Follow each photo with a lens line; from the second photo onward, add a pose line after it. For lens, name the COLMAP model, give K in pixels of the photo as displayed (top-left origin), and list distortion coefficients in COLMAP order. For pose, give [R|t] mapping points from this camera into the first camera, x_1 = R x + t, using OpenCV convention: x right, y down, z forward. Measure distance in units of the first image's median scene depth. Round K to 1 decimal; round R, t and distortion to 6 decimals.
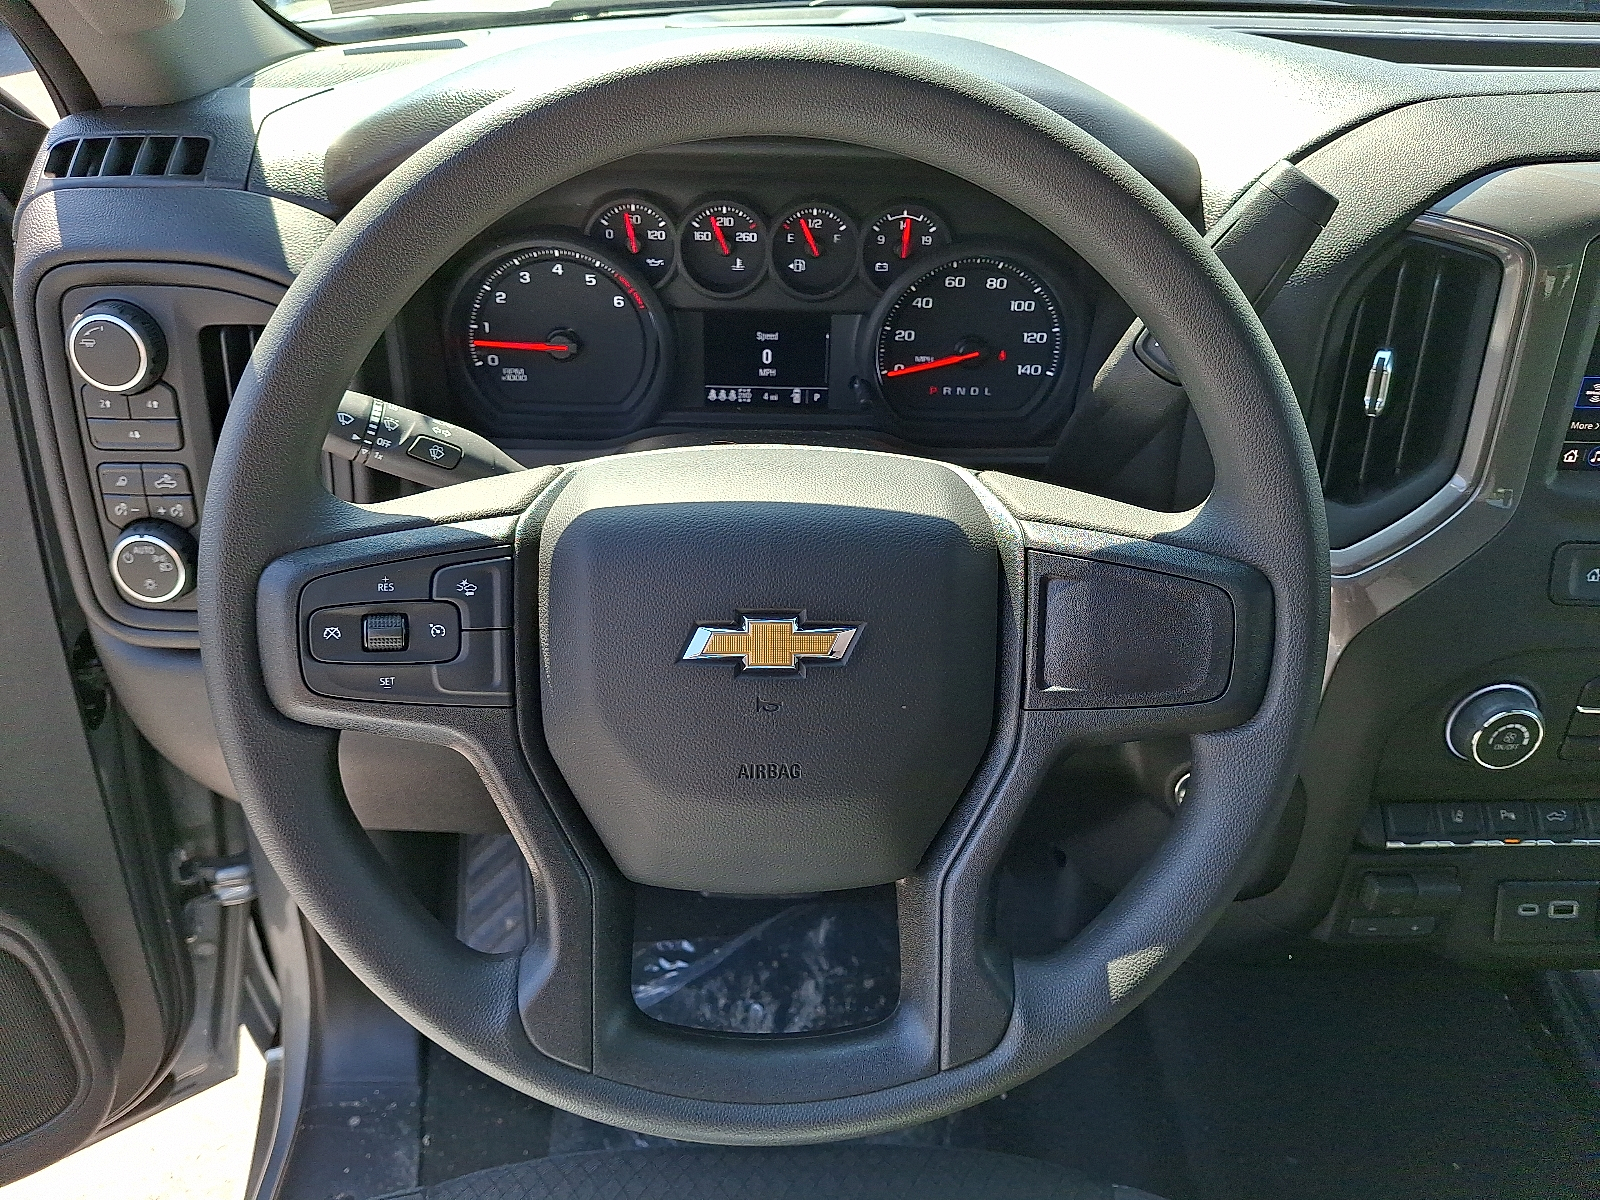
lens RADIAL K [[1176.1, 0, 800.0], [0, 1176.1, 600.0], [0, 0, 1]] dist [-0.005657, -0.007771]
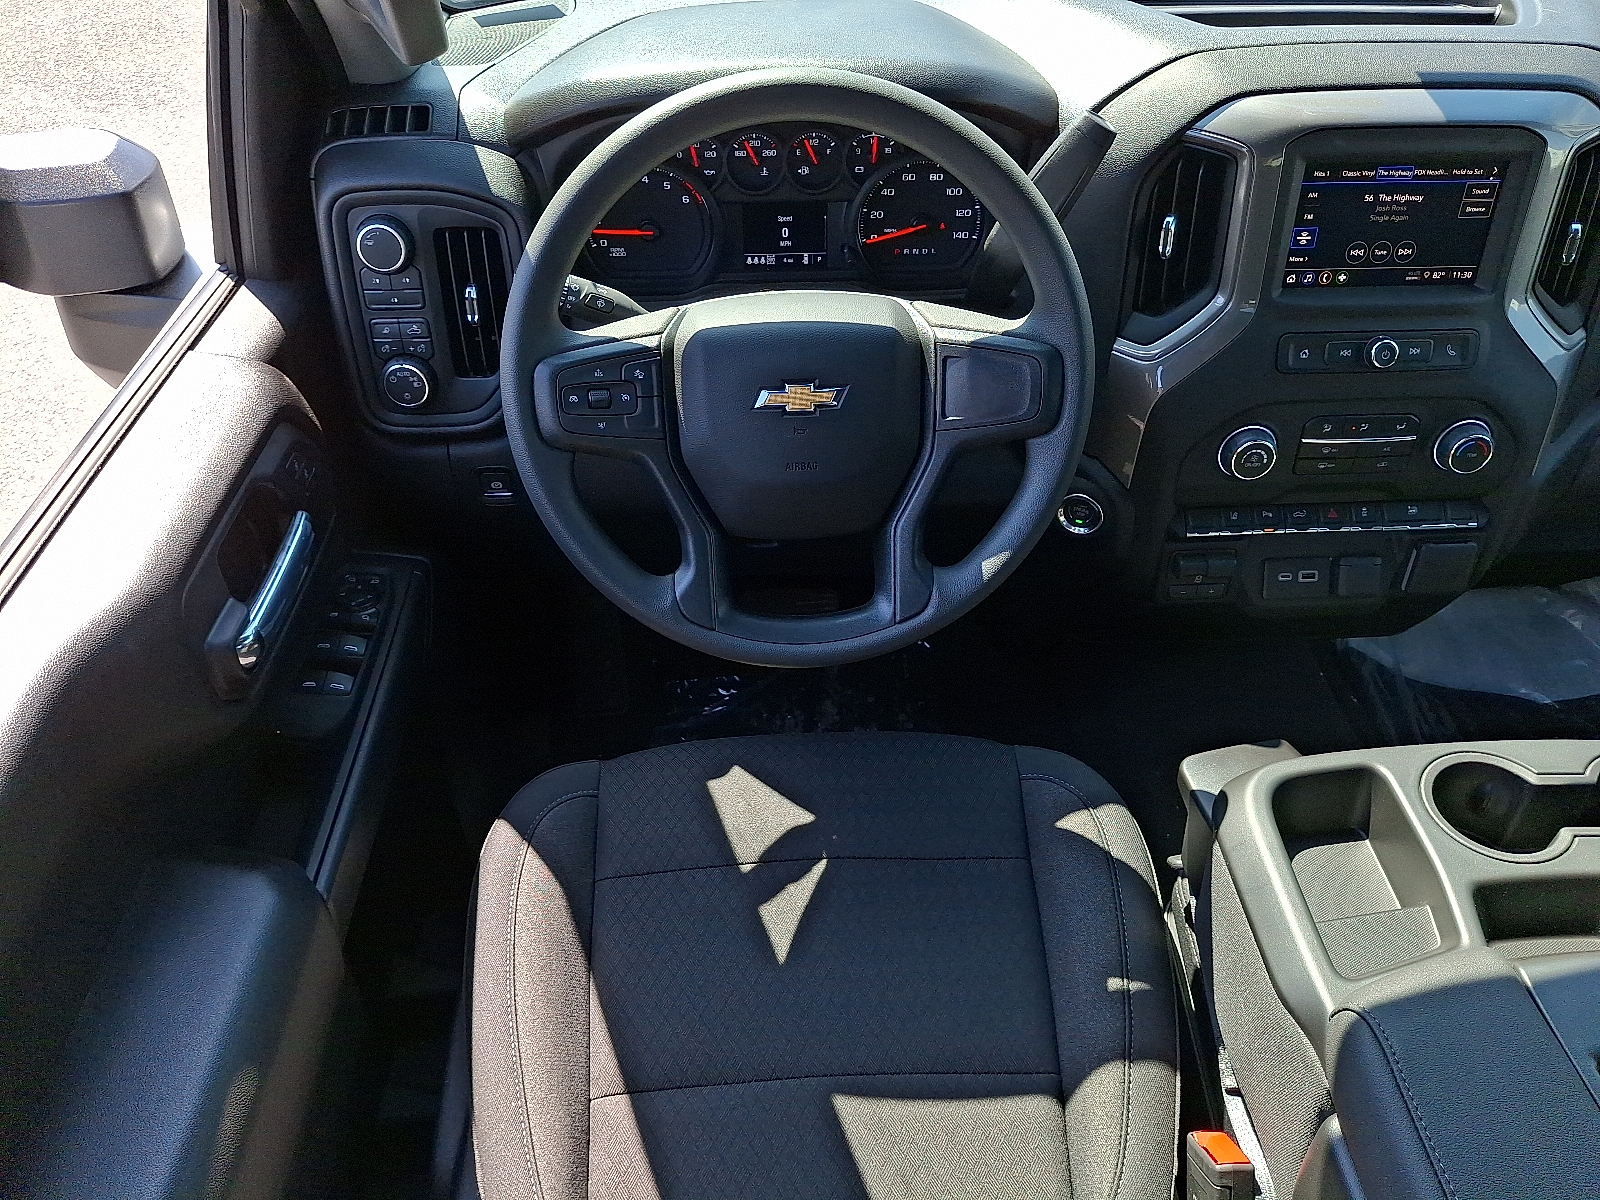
lens RADIAL K [[1177.0, 0, 800.0], [0, 1177.0, 600.0], [0, 0, 1]] dist [0.064246, -0.146105]
pose [[0.999298, -0.035511, -0.011970, -0.009526], [0.036664, 0.992539, 0.116282, 0.100311], [0.007751, -0.116640, 0.993144, -0.669572]]
